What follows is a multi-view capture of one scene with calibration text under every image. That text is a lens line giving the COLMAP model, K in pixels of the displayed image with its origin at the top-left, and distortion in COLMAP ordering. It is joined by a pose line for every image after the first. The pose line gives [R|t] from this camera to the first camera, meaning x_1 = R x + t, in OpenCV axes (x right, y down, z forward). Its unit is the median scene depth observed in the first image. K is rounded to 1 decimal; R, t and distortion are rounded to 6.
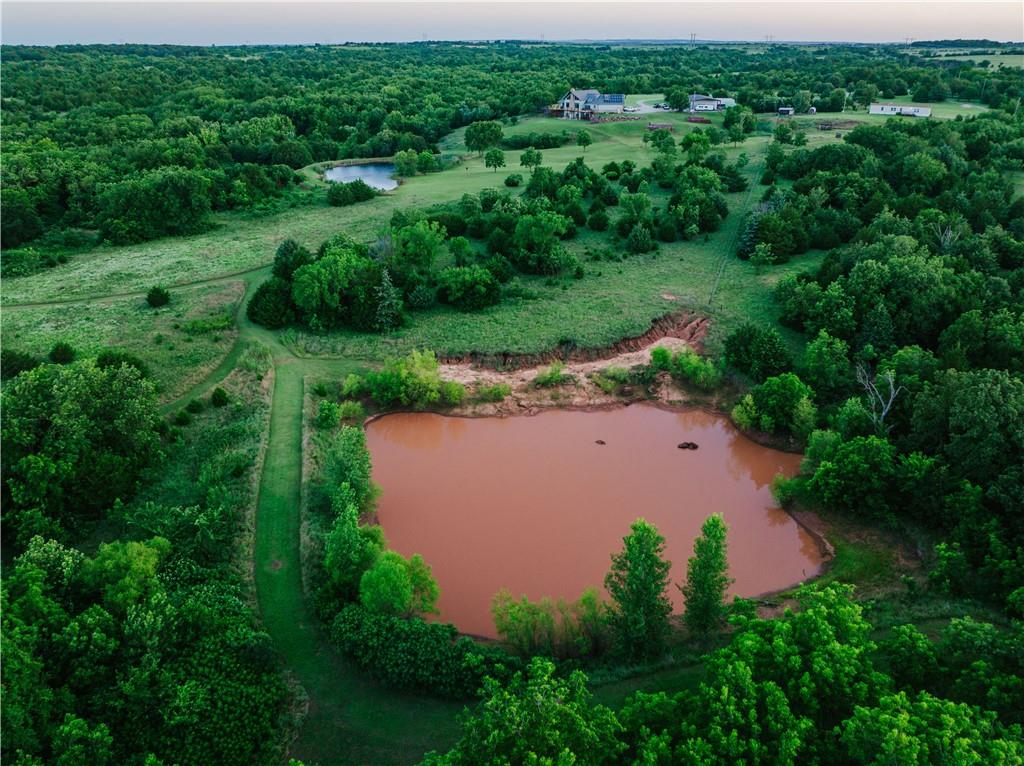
lens RADIAL K [[726.5, 0, 512.0], [0, 726.5, 383.0], [0, 0, 1]] dist [-0.036474, 0.004995]
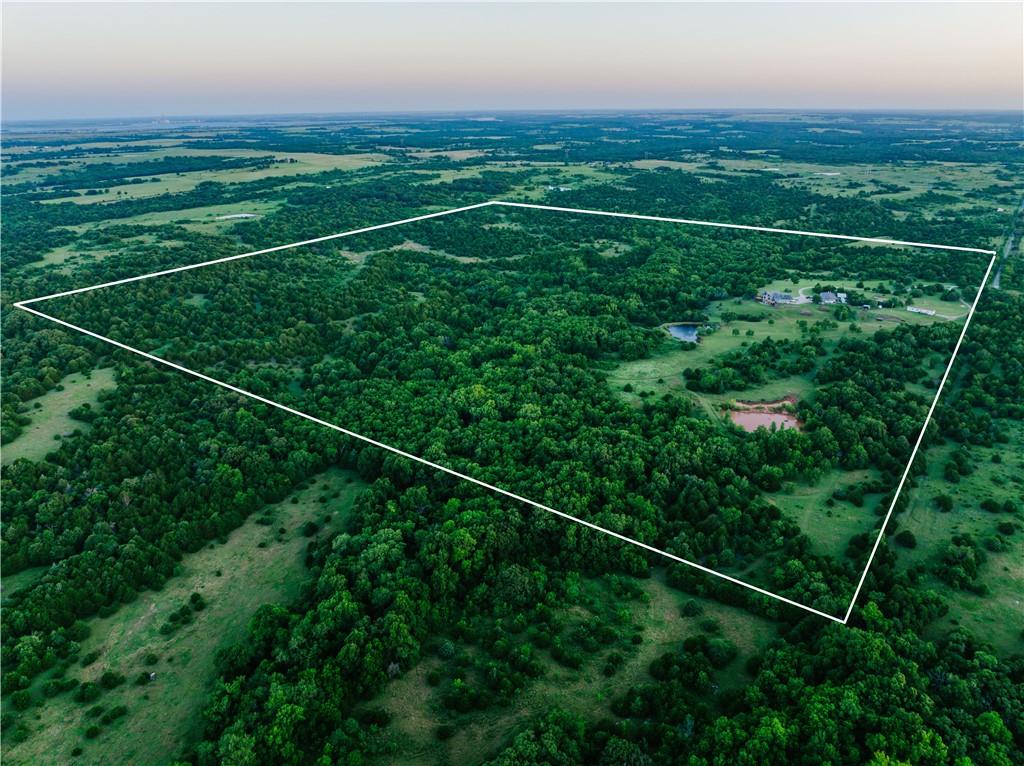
lens RADIAL K [[726.5, 0, 512.0], [0, 726.5, 383.0], [0, 0, 1]] dist [-0.036474, 0.004995]
pose [[0.970837, 0.085235, -0.224078, -0.342242], [-0.100747, 0.993178, -0.058711, 0.201790], [0.217545, 0.079574, 0.972801, -2.889718]]
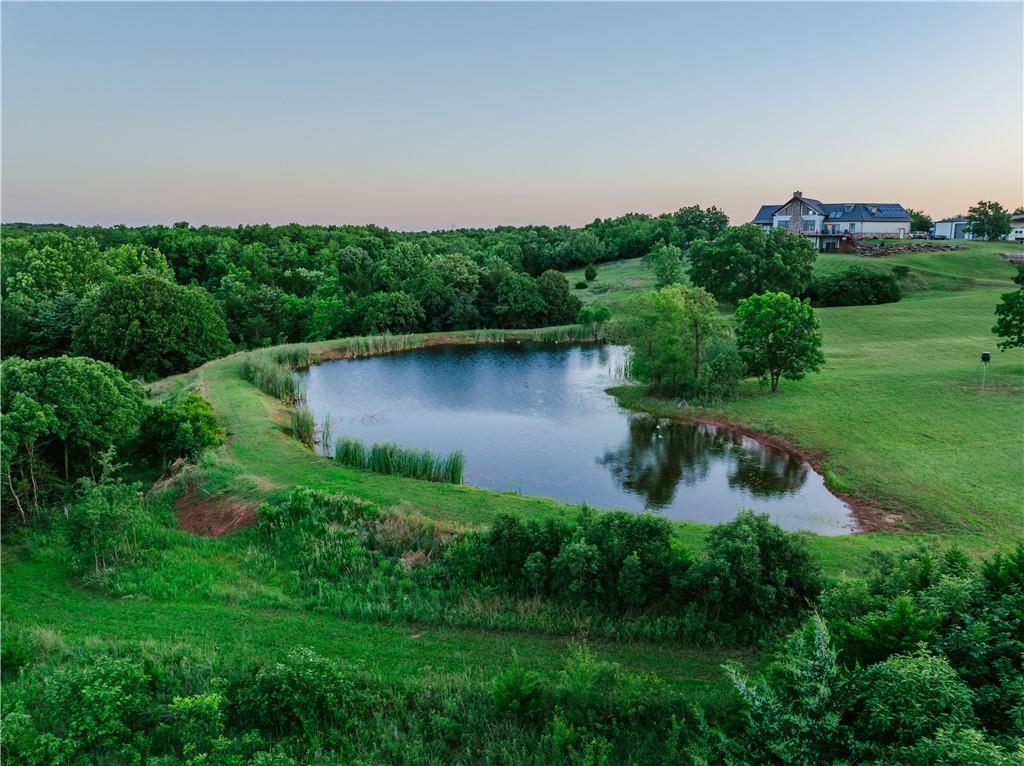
lens RADIAL K [[726.5, 0, 512.0], [0, 726.5, 383.0], [0, 0, 1]] dist [-0.036474, 0.004995]
pose [[0.988117, -0.027738, 0.151183, -0.374366], [0.064553, 0.967524, -0.244399, -0.386290], [-0.139494, 0.251254, 0.957817, 1.279733]]
